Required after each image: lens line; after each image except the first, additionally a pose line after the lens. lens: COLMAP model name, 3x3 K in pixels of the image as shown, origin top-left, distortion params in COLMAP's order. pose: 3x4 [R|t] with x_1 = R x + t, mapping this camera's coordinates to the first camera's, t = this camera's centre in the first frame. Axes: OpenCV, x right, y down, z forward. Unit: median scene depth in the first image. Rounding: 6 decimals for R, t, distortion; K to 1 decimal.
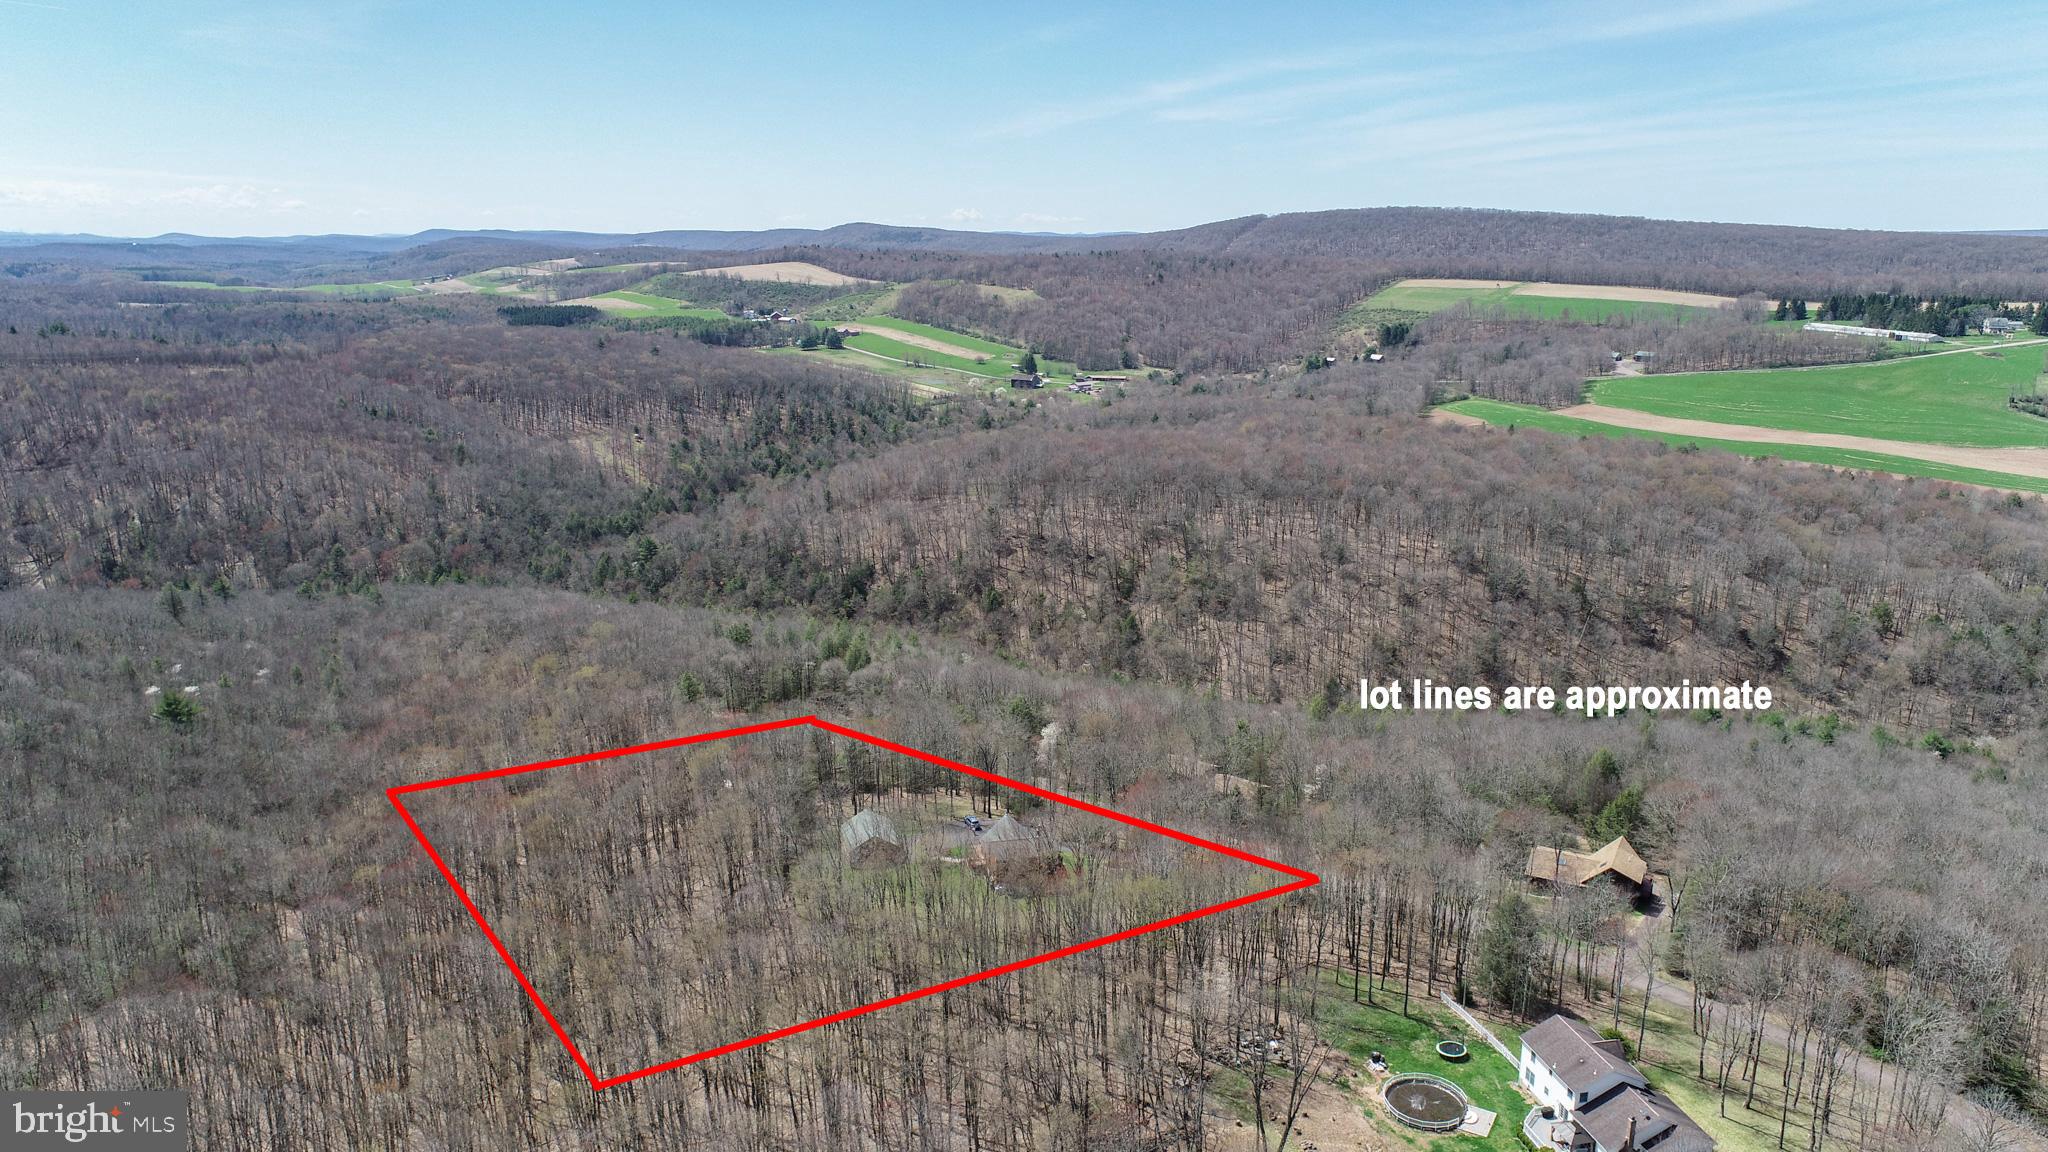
lens RADIAL K [[1393.2, 0, 1024.0], [0, 1393.2, 576.0], [0, 0, 1]] dist [-0.003068, 0.002048]
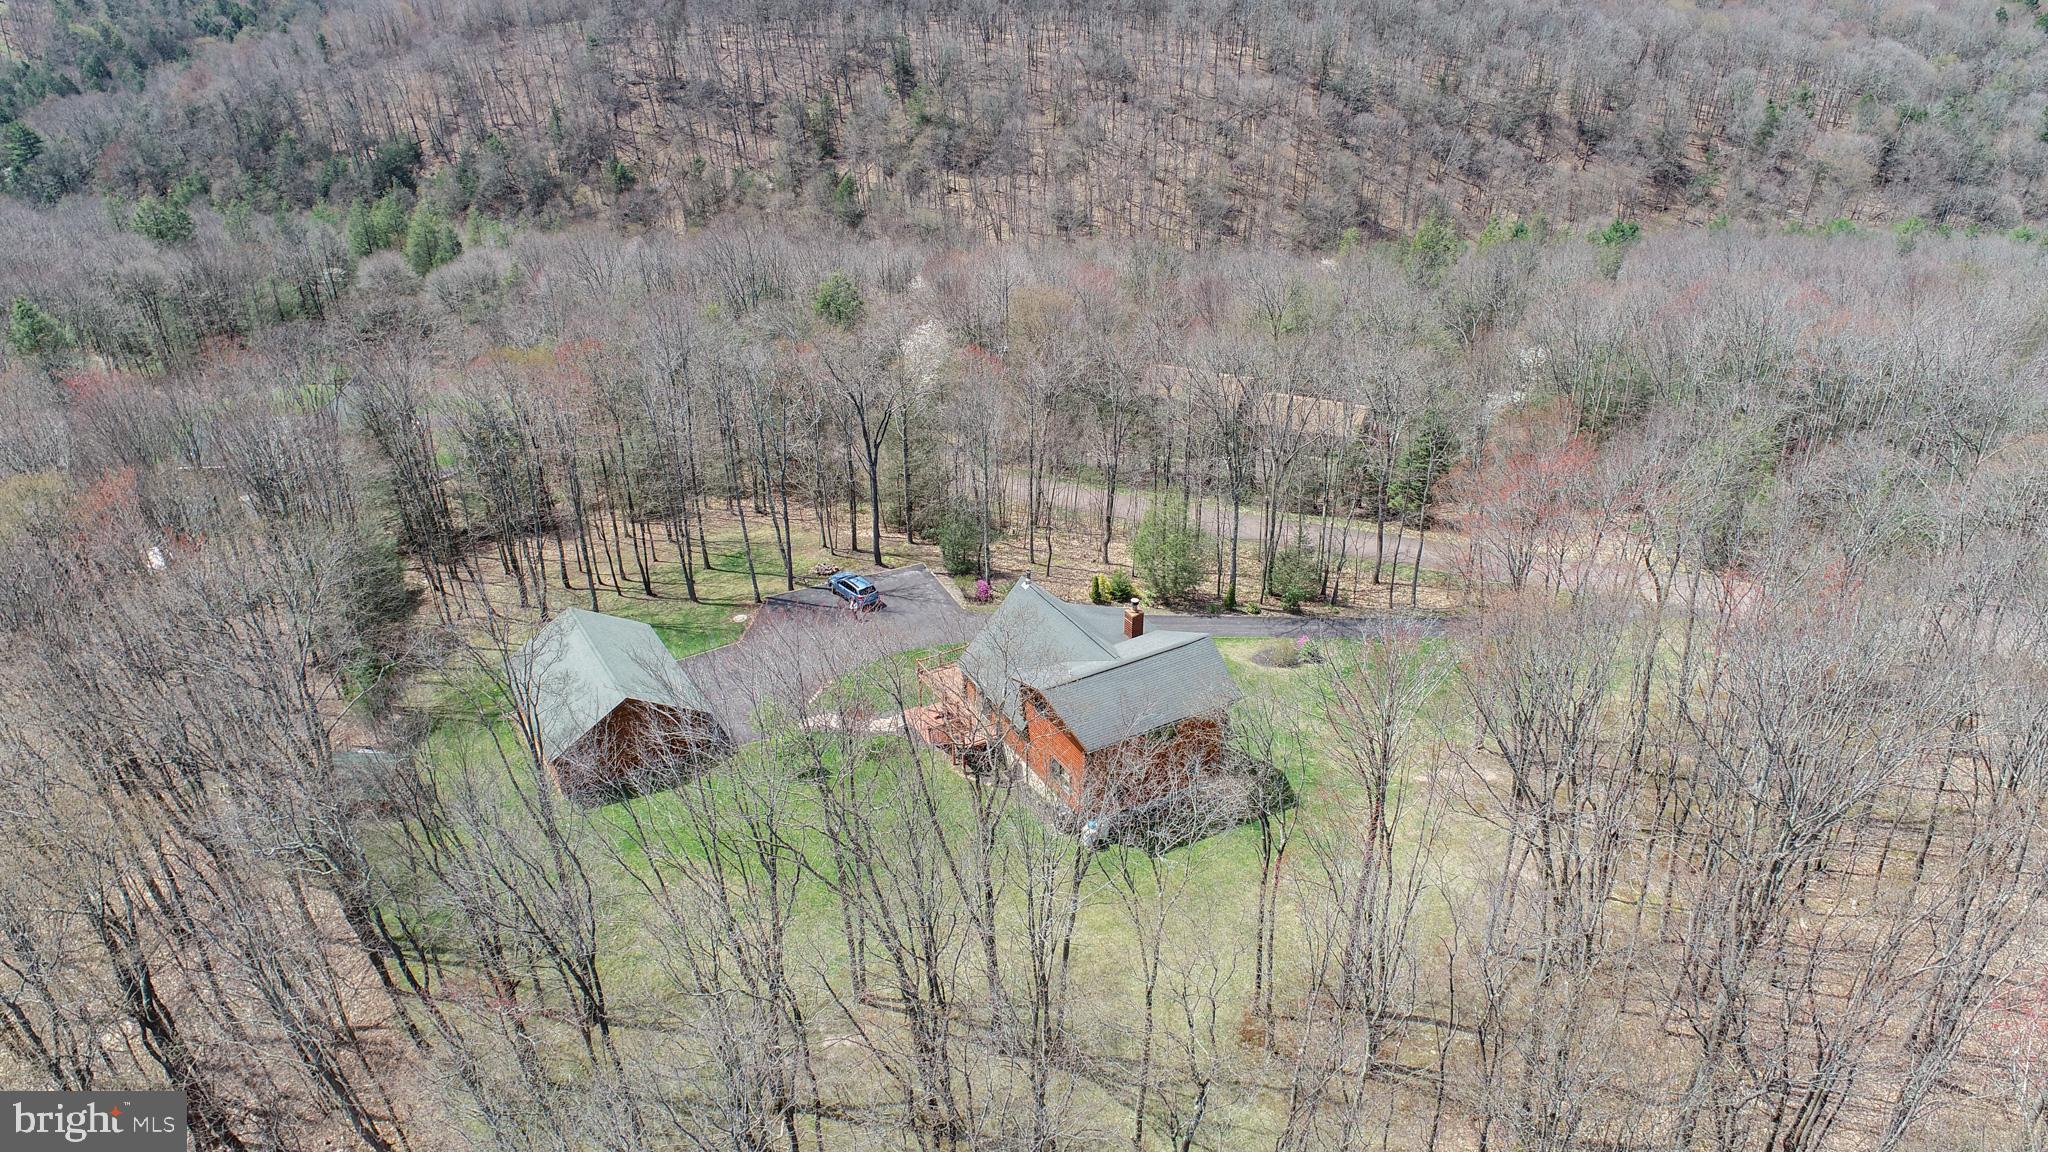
lens RADIAL K [[1393.2, 0, 1024.0], [0, 1393.2, 576.0], [0, 0, 1]] dist [-0.003068, 0.002048]
pose [[0.953590, -0.145950, 0.263372, -0.038985], [0.071393, 0.959325, 0.273128, 0.030135], [-0.292523, -0.241649, 0.925222, 0.265066]]
